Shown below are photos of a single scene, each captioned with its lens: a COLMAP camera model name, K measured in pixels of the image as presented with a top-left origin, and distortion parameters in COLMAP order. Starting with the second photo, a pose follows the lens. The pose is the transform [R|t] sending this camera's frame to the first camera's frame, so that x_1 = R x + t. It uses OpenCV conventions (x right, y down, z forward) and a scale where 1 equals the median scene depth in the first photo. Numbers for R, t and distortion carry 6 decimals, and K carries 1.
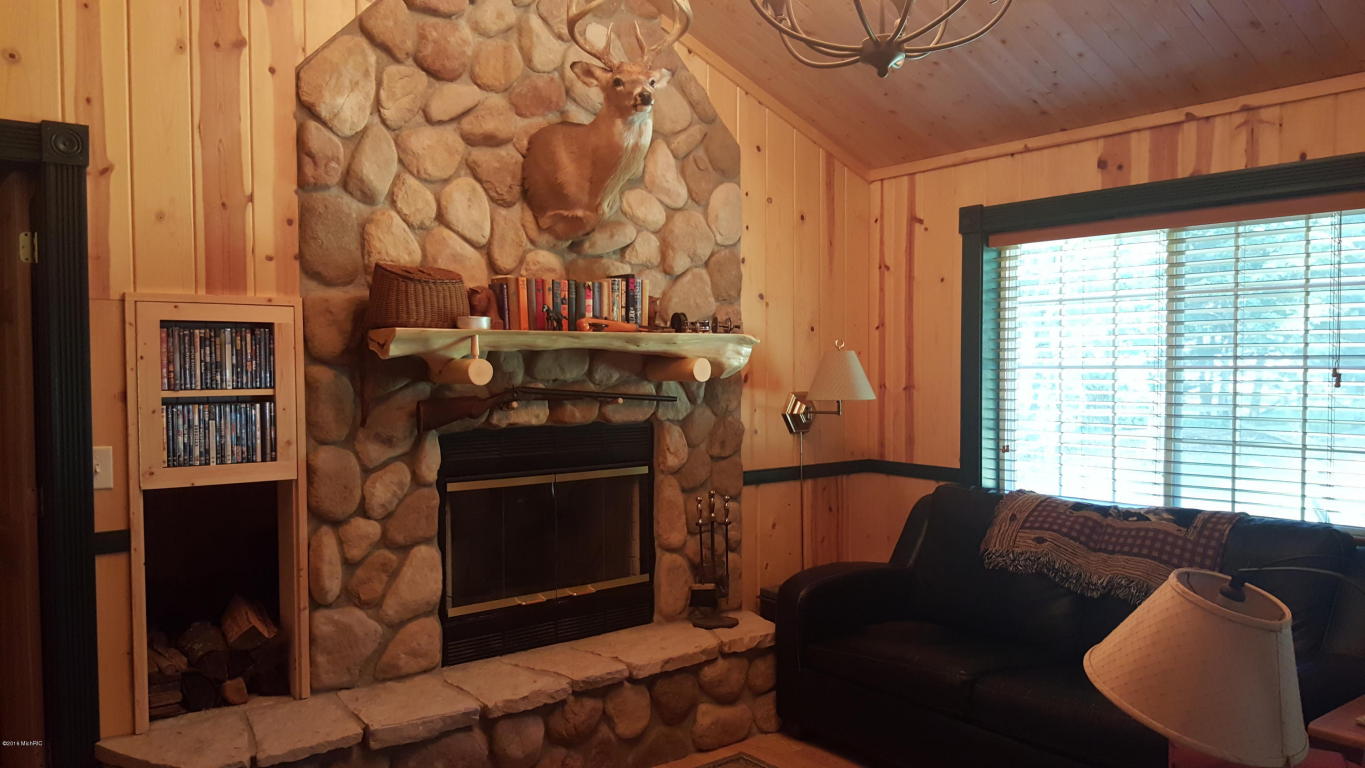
lens RADIAL K [[1000.3, 0, 723.1], [0, 1000.3, 385.2], [0, 0, 1]] dist [0.137048, -0.272925]
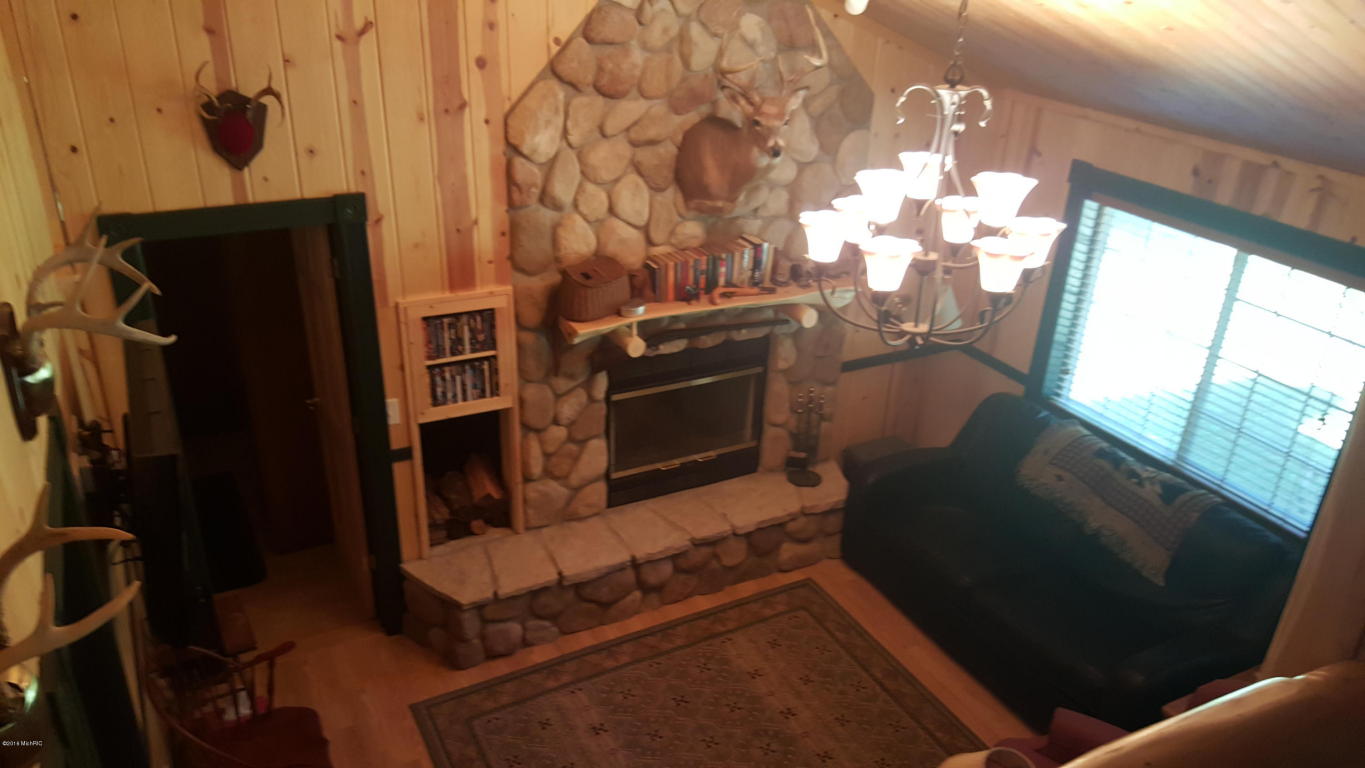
lens RADIAL K [[998.5, 0, 682.5], [0, 998.5, 384.0], [0, 0, 1]] dist [0.001958, -0.095686]
pose [[0.977077, 0.131862, -0.167134, 0.047218], [-0.048479, 0.902268, 0.428442, -0.523526], [0.207294, -0.410518, 0.887977, -0.187030]]
